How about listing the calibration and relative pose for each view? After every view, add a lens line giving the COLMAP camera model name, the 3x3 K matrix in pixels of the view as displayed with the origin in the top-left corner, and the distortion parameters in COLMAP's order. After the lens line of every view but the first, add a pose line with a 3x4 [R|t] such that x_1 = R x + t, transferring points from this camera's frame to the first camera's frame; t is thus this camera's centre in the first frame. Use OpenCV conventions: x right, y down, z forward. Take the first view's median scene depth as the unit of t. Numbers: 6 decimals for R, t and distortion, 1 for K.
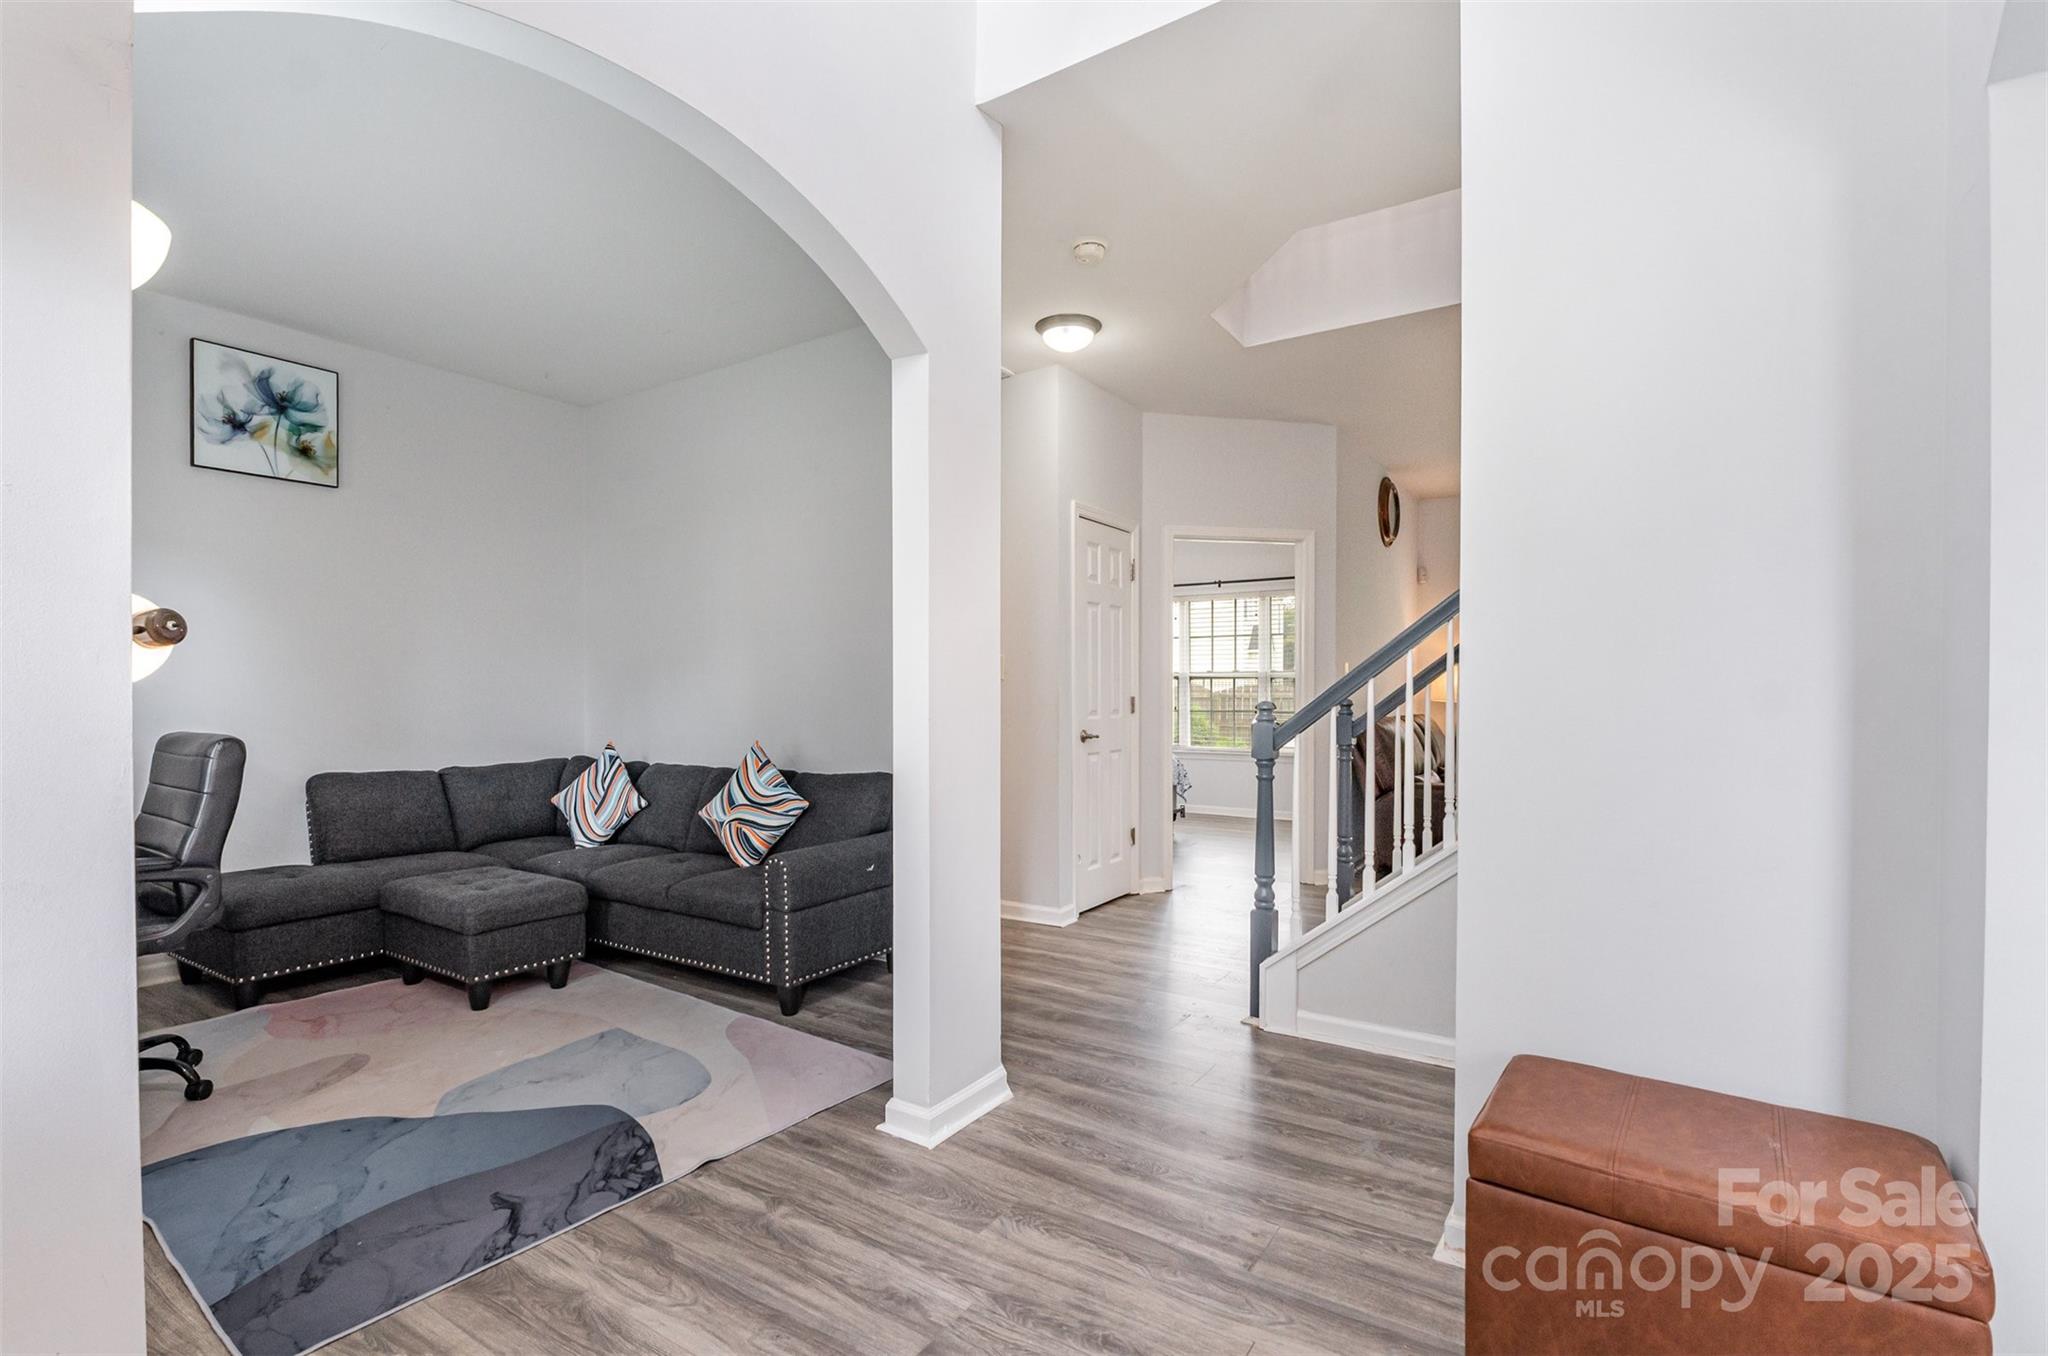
lens RADIAL K [[857.9, 0, 1024.0], [0, 857.9, 678.0], [0, 0, 1]] dist [-0.002992, -0.000163]
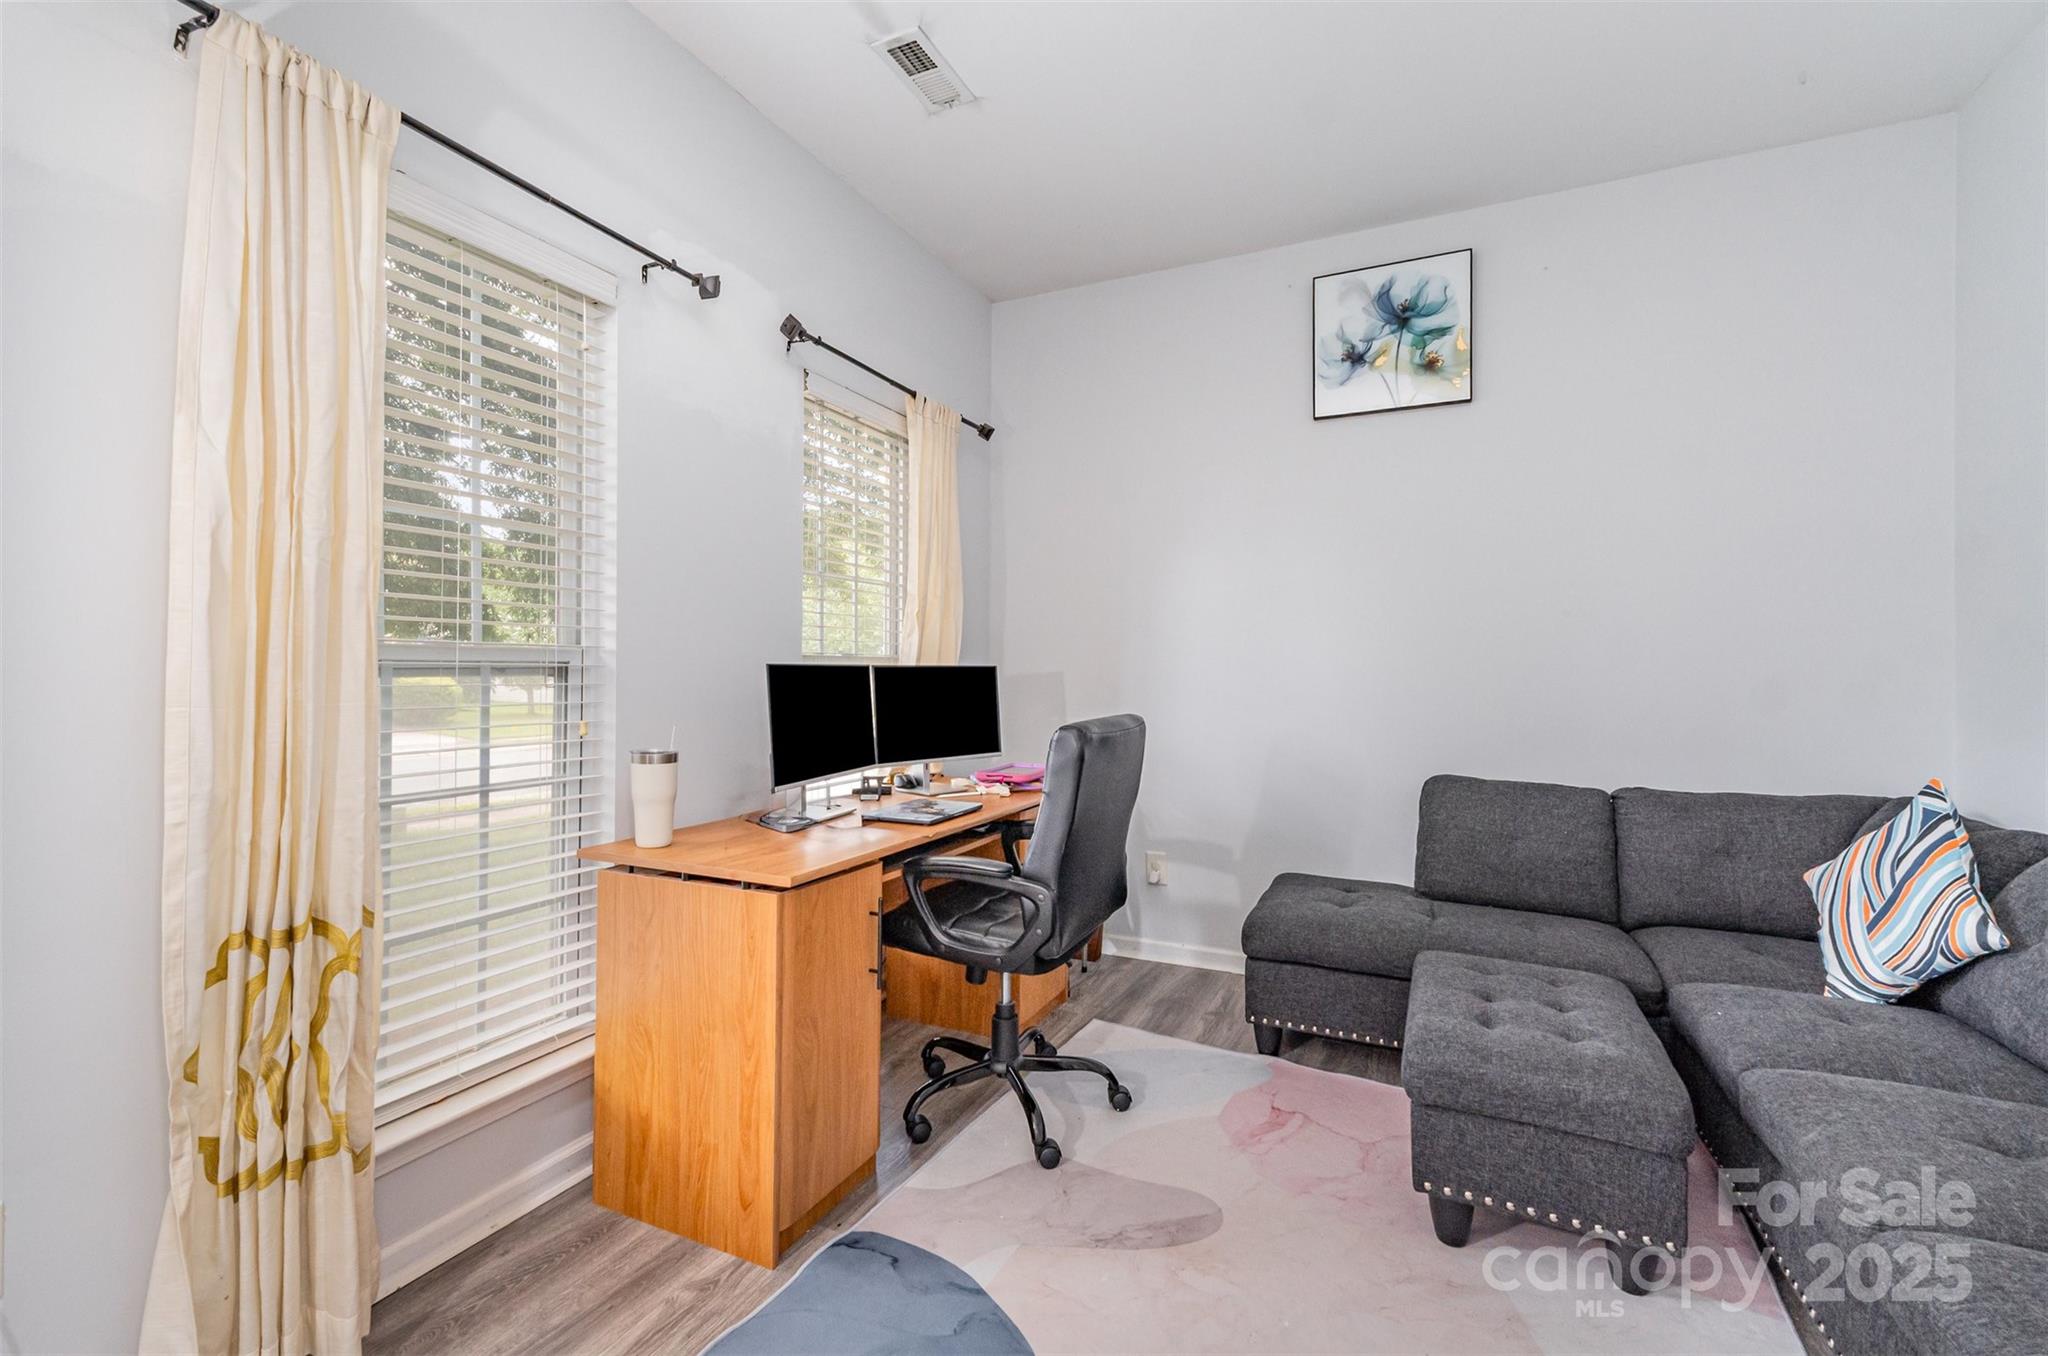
lens RADIAL K [[863.6, 0, 1027.7], [0, 863.6, 669.8], [0, 0, 1]] dist [0.002452, 0.000320]
pose [[0.117154, 0.000582, -0.993114, -0.090371], [0.007892, 0.999968, 0.001517, 0.012195], [0.993082, -0.008016, 0.117145, 0.535314]]
